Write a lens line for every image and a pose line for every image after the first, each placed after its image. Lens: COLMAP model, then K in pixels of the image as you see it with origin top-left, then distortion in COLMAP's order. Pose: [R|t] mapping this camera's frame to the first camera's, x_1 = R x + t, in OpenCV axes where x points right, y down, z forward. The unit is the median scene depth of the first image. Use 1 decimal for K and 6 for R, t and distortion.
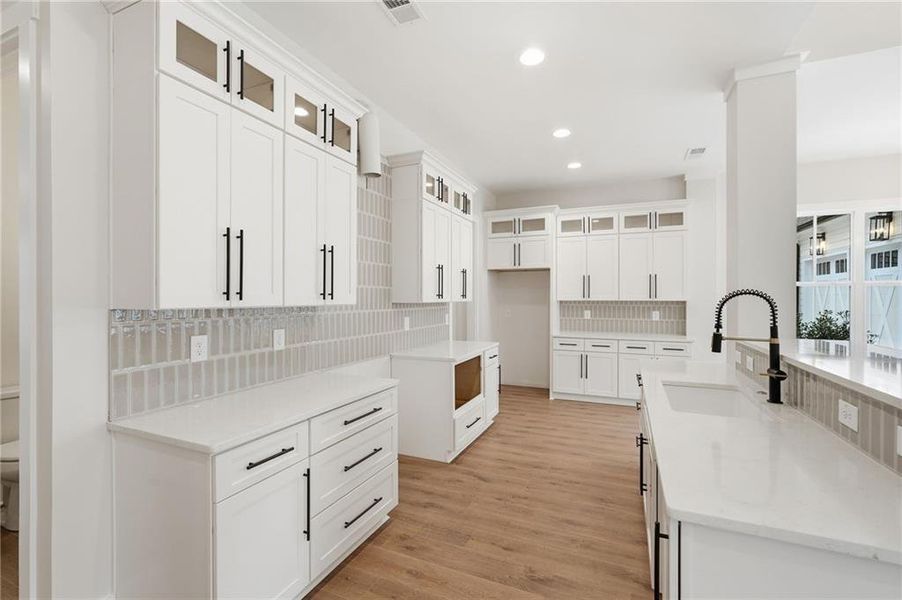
lens RADIAL K [[402.4, 0, 449.2], [0, 402.4, 301.4], [0, 0, 1]] dist [-0.014781, 0.007504]
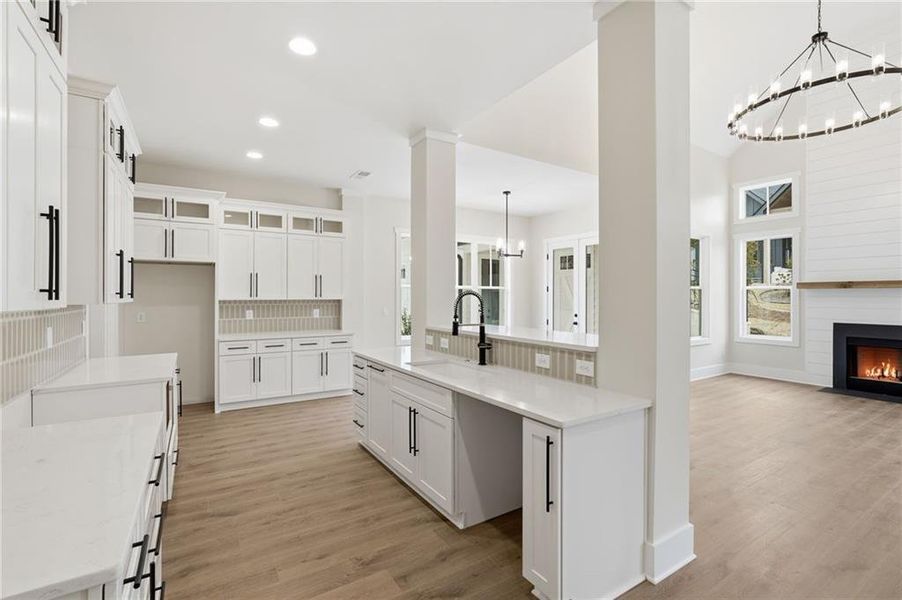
lens RADIAL K [[414.6, 0, 451.0], [0, 414.6, 300.0], [0, 0, 1]] dist [-0.015506, 0.008537]
pose [[0.556385, -0.007268, 0.830893, -0.322098], [0.008573, 0.999959, 0.003006, -0.000597], [-0.830880, 0.005451, 0.556425, 0.119350]]
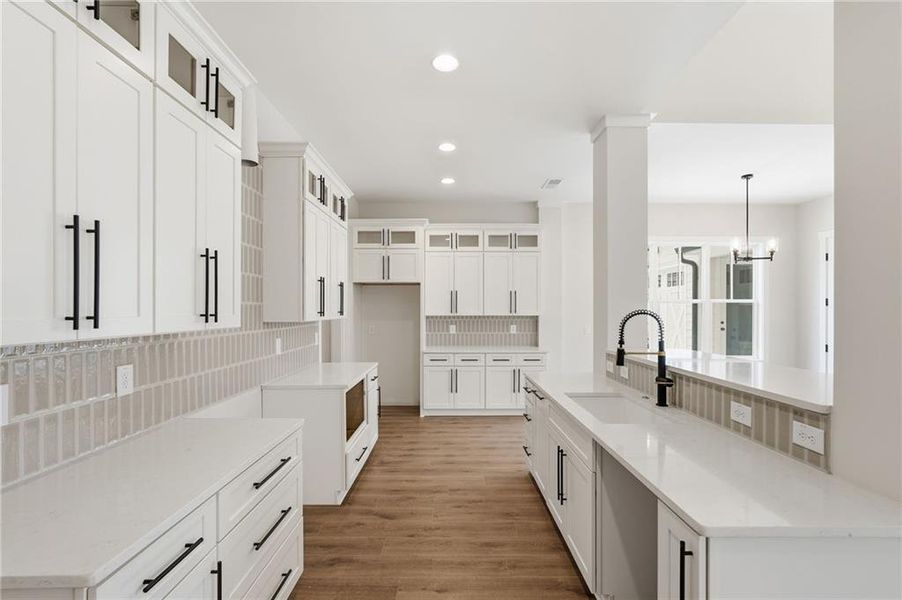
lens RADIAL K [[413.0, 0, 452.2], [0, 413.0, 313.1], [0, 0, 1]] dist [-0.015582, 0.009353]
pose [[0.912378, -0.004359, 0.409327, -0.138287], [0.004693, 0.999989, 0.000190, -0.013171], [-0.409323, 0.001748, 0.912388, 0.081298]]
